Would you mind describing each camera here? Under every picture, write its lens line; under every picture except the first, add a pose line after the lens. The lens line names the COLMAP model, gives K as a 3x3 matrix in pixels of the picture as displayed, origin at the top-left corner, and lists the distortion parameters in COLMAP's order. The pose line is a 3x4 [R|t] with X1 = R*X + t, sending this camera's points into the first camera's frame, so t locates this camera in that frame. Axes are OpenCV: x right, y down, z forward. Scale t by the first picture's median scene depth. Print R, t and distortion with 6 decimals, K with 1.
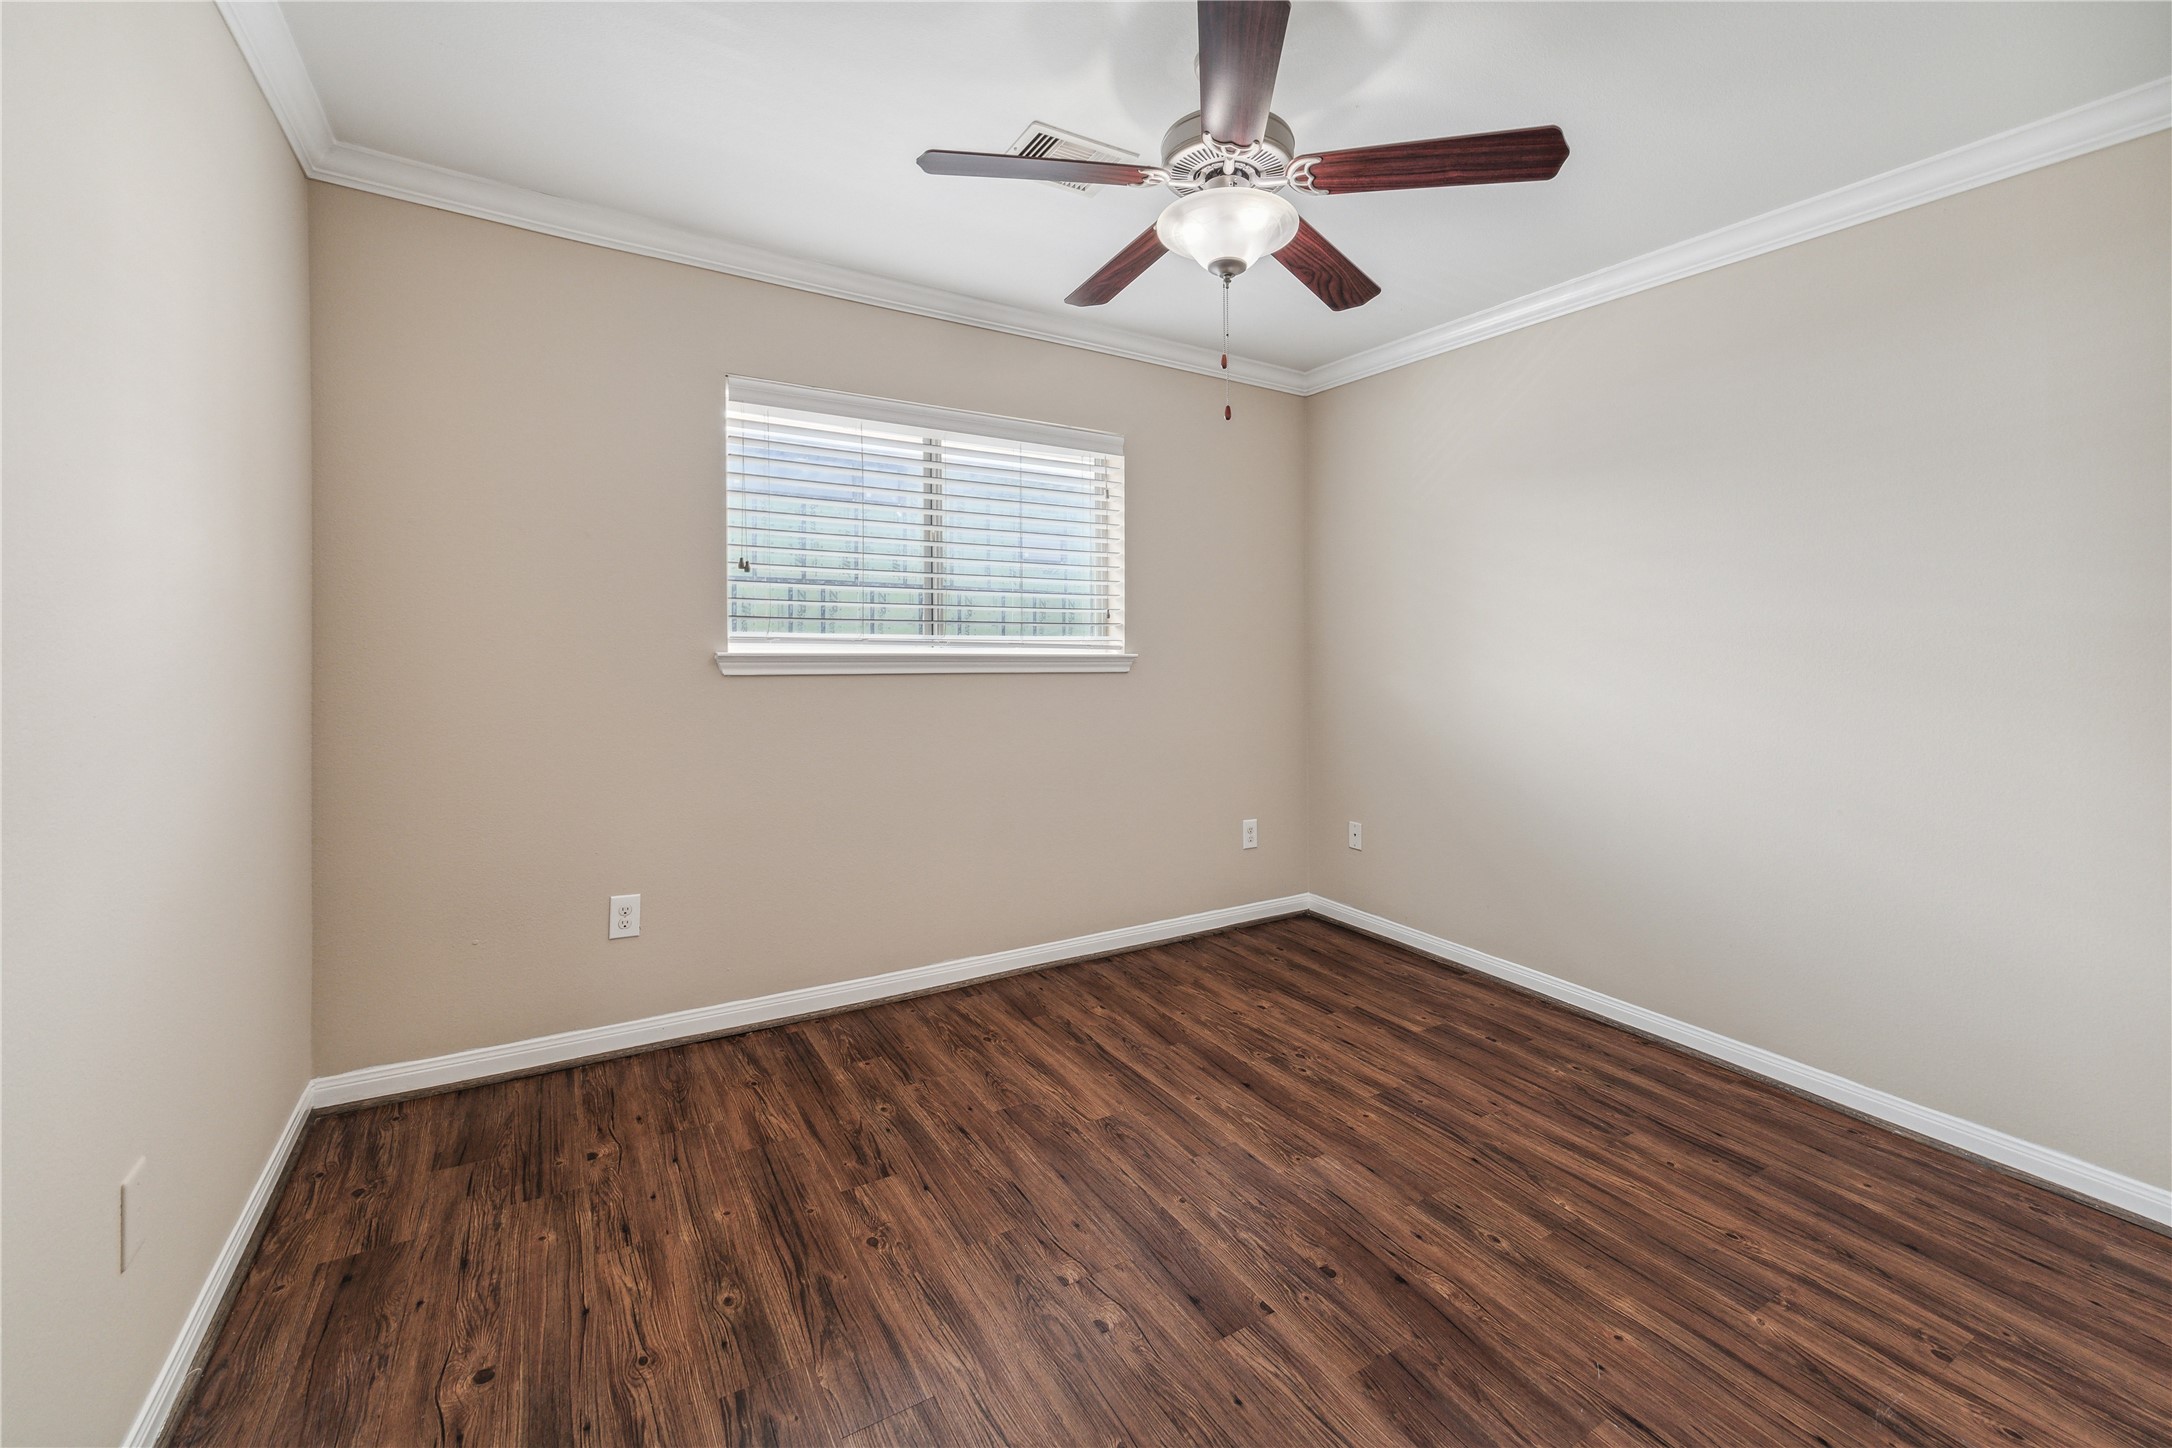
lens RADIAL K [[891.1, 0, 1145.6], [0, 891.1, 657.5], [0, 0, 1]] dist [-0.001545, -0.000114]
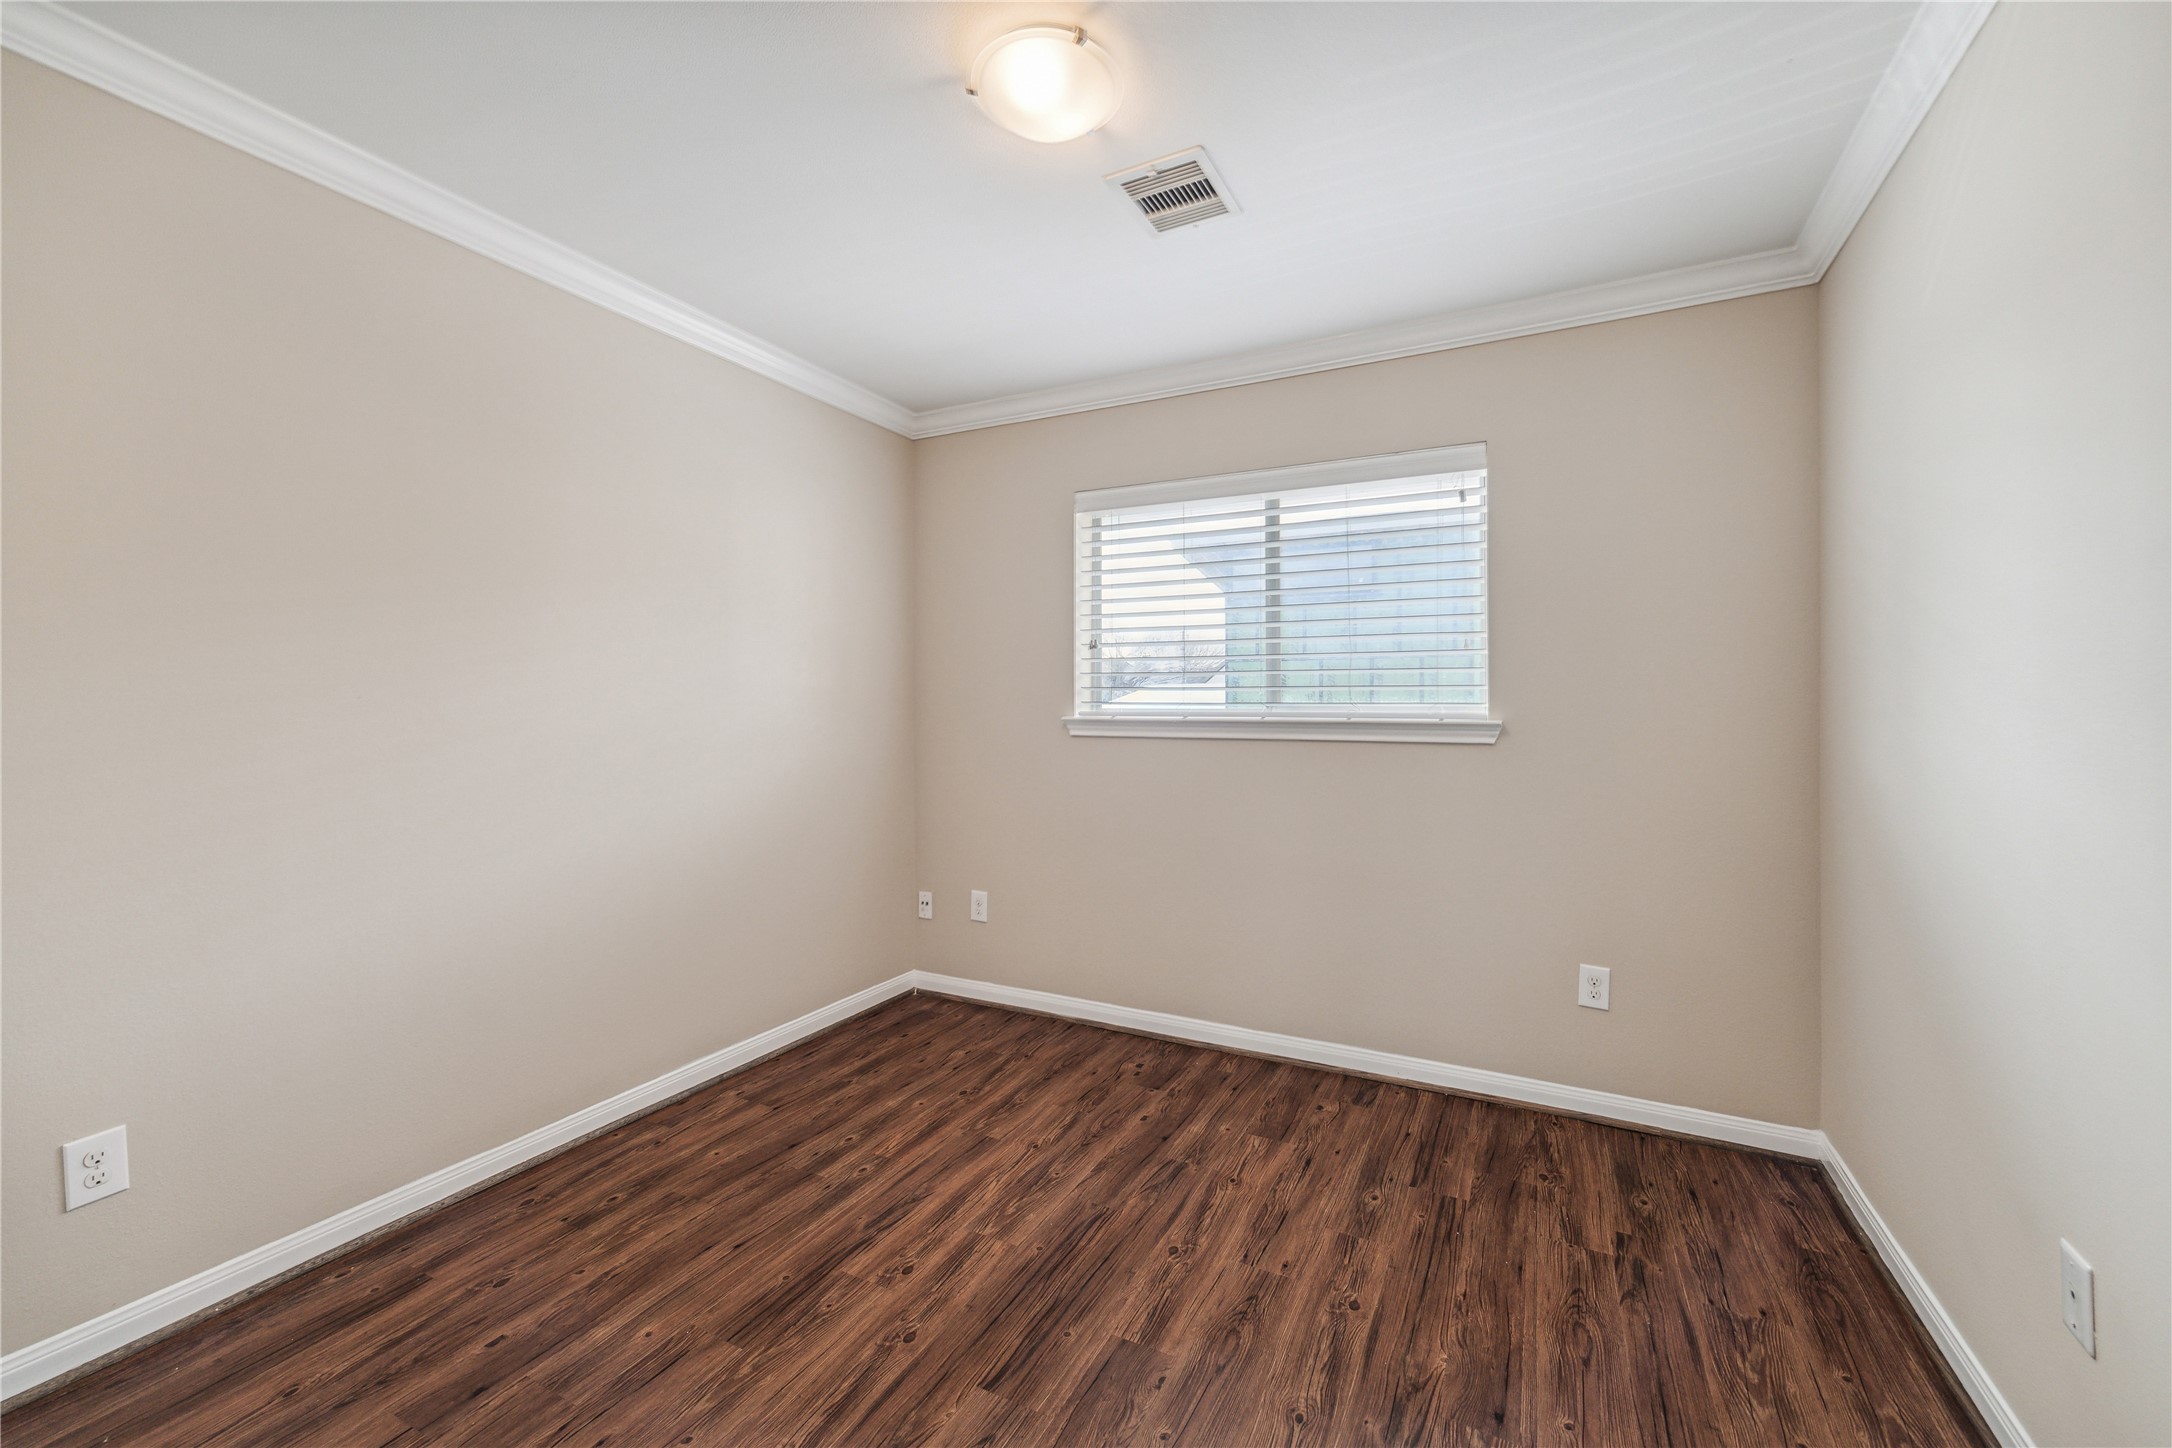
lens RADIAL K [[891.1, 0, 1089.3], [0, 891.1, 714.9], [0, 0, 1]] dist [-0.001545, -0.000114]
pose [[0.494539, -0.004834, -0.869142, 0.516213], [-0.009050, 0.999902, -0.010711, 0.003115], [0.869108, 0.013163, 0.494446, 0.332756]]
